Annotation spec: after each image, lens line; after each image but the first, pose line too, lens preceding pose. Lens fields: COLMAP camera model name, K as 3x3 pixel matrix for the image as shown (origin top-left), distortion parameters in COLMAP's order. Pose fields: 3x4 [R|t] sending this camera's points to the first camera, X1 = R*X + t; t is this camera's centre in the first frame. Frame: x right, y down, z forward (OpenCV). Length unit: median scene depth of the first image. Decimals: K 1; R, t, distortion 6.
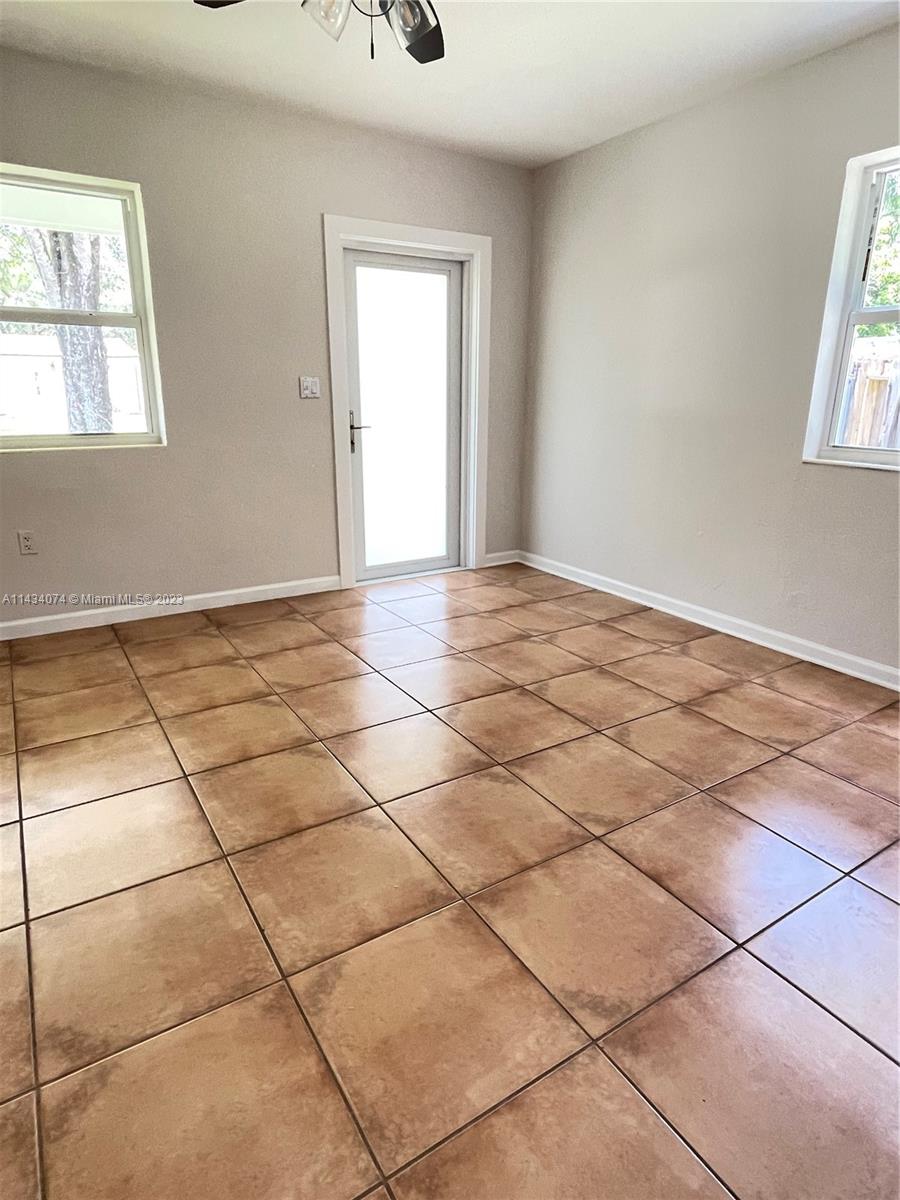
lens RADIAL K [[680.9, 0, 448.3], [0, 680.9, 597.9], [0, 0, 1]] dist [-0.003562, -0.004193]
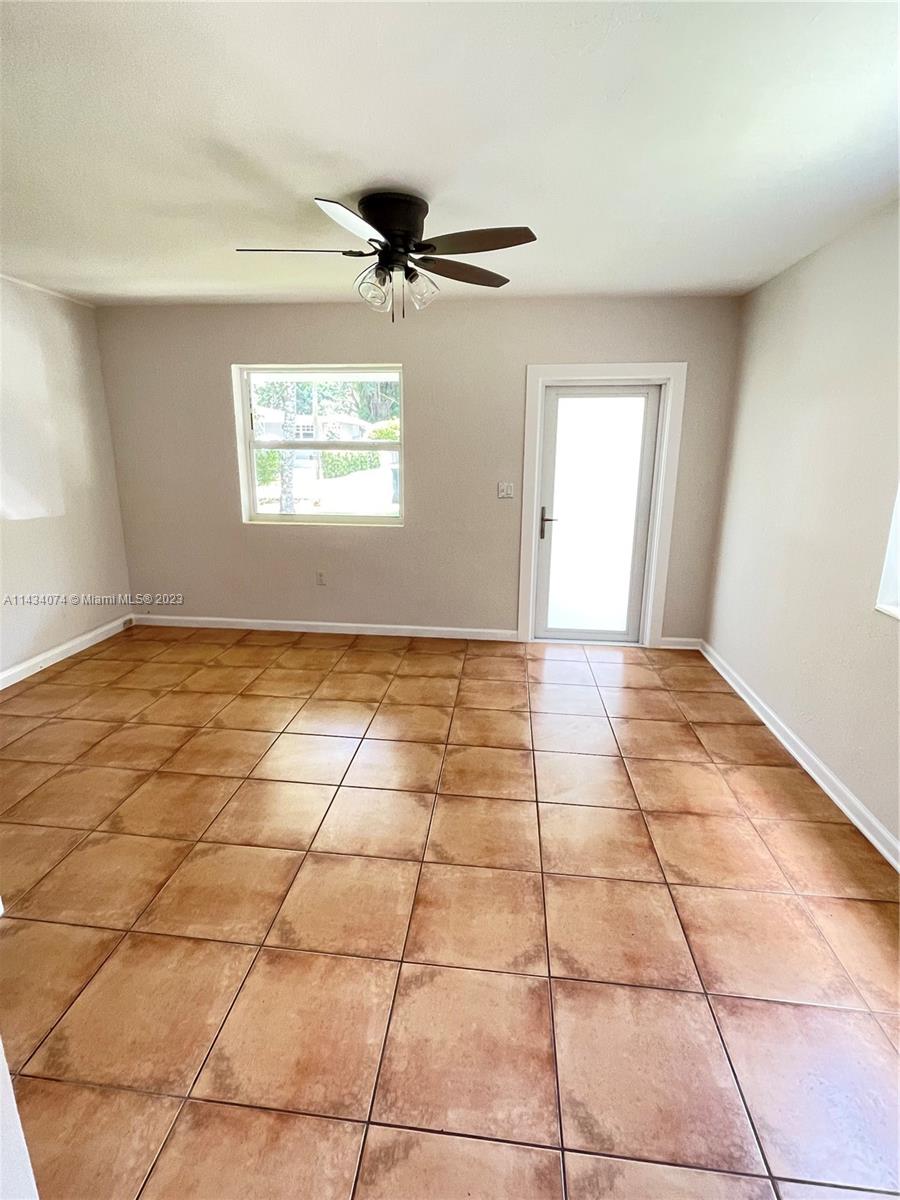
lens RADIAL K [[598.4, 0, 439.1], [0, 598.4, 594.1], [0, 0, 1]] dist [-0.011598, 0.002711]
pose [[0.775292, 0.154743, -0.612354, 0.463425], [-0.185078, 0.982624, 0.013987, -0.102593], [0.603878, 0.102489, 0.790460, 0.009260]]
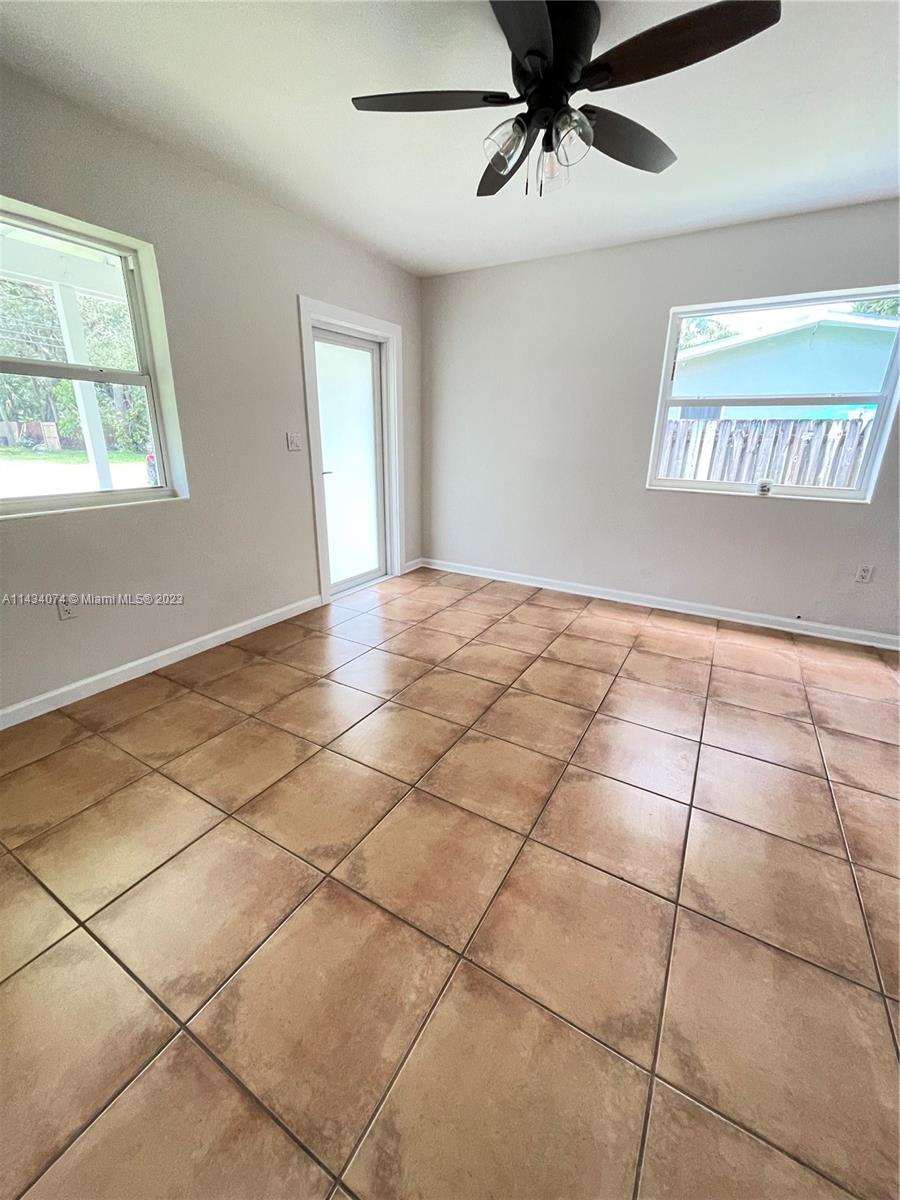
lens RADIAL K [[483.9, 0, 444.5], [0, 483.9, 594.3], [0, 0, 1]] dist [0.000594, 0.000250]
pose [[0.892133, -0.137200, 0.430436, -0.384578], [0.124161, 0.990542, 0.058394, -0.064784], [-0.434377, 0.001348, 0.900730, 0.129164]]
